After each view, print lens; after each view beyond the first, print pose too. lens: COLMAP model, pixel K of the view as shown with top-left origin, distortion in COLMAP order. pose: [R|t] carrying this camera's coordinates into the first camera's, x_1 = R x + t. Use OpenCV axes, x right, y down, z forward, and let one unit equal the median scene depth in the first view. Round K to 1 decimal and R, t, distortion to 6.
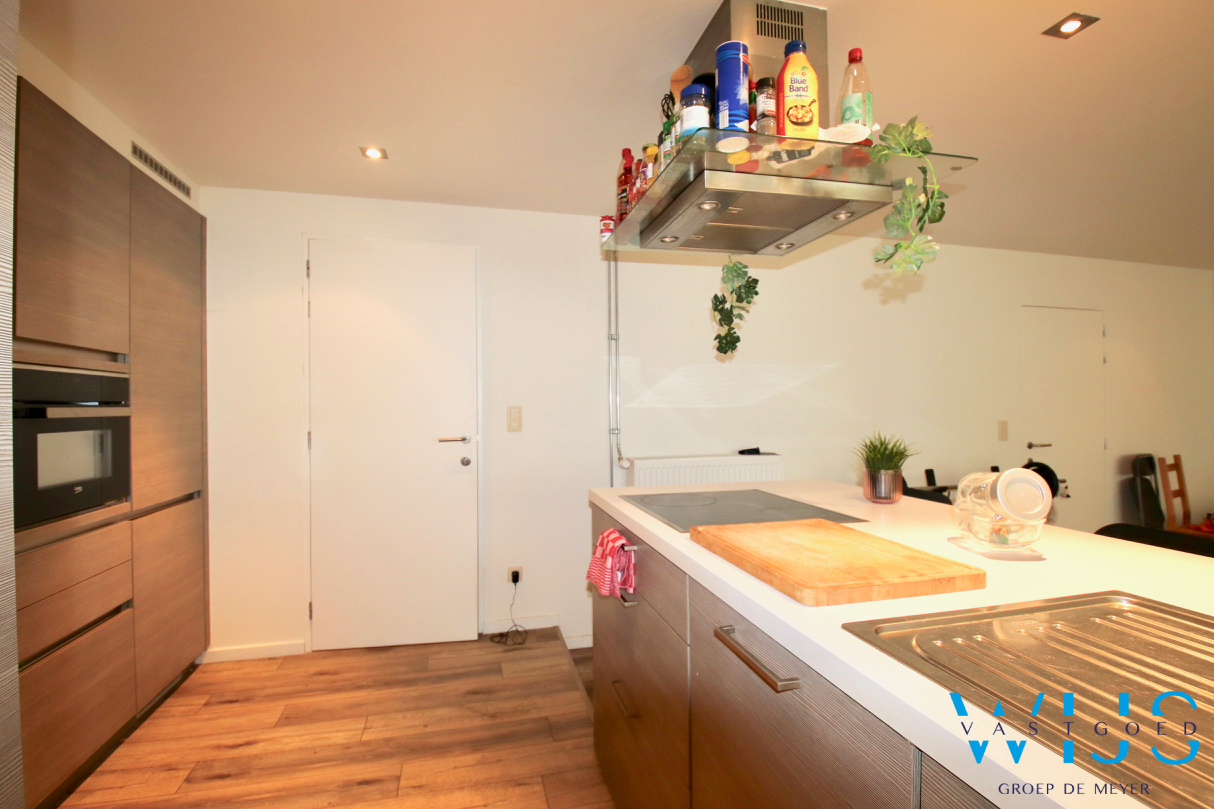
lens RADIAL K [[570.5, 0, 614.7], [0, 570.5, 402.2], [0, 0, 1]] dist [0.025531, -0.030104]
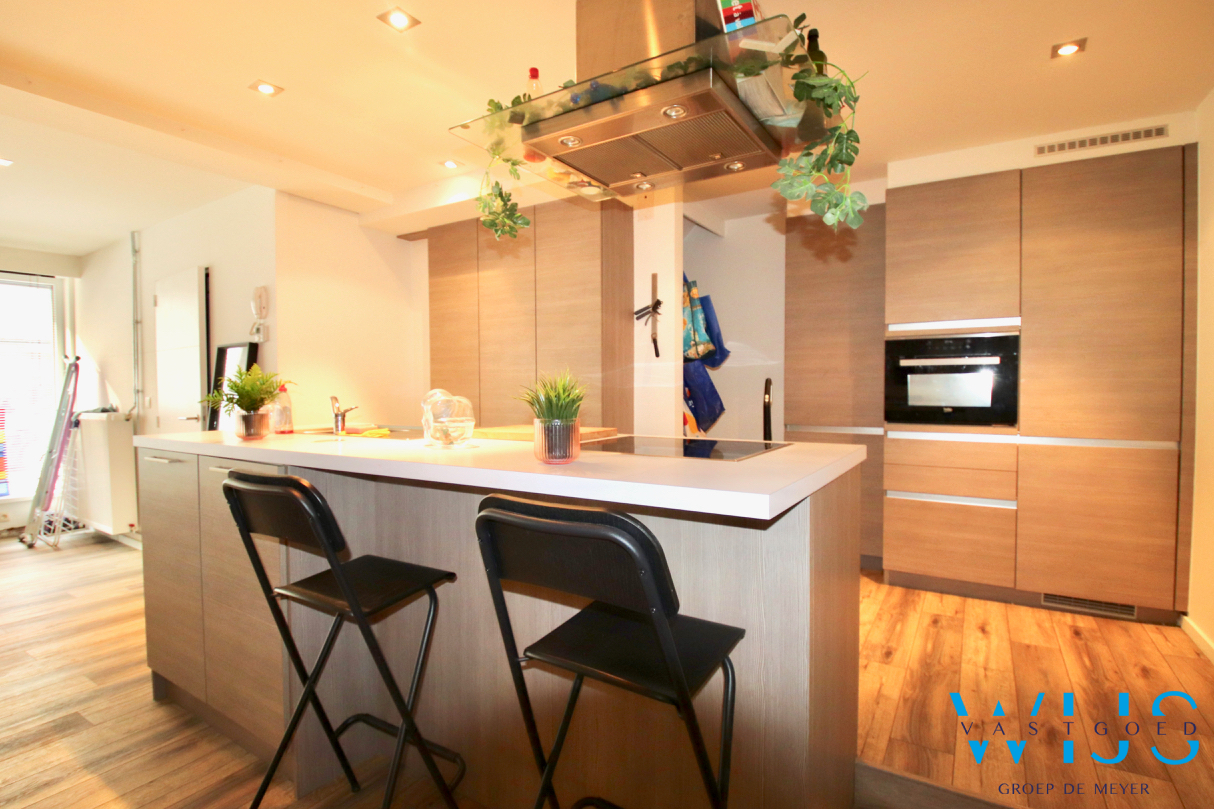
lens RADIAL K [[570.5, 0, 614.7], [0, 570.5, 402.2], [0, 0, 1]] dist [0.025531, -0.030104]
pose [[-0.712470, 0.026013, -0.701220, 0.710839], [0.010572, 0.999597, 0.026341, 0.060145], [0.701623, 0.011354, -0.712458, 1.211443]]
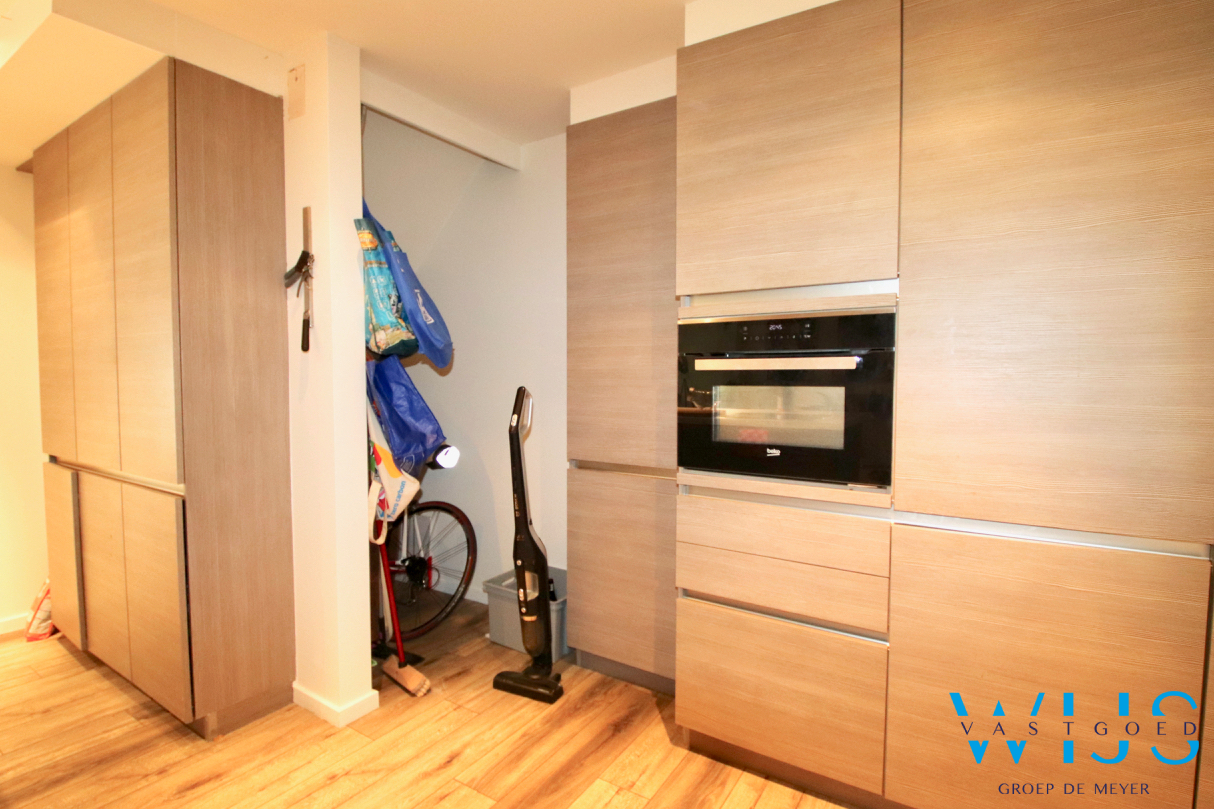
lens RADIAL K [[570.5, 0, 614.7], [0, 570.5, 402.2], [0, 0, 1]] dist [0.025531, -0.030104]
pose [[-0.719394, 0.033855, -0.693776, -0.130774], [0.004439, 0.999015, 0.044148, 0.024953], [0.694588, 0.028680, -0.718836, 1.183204]]
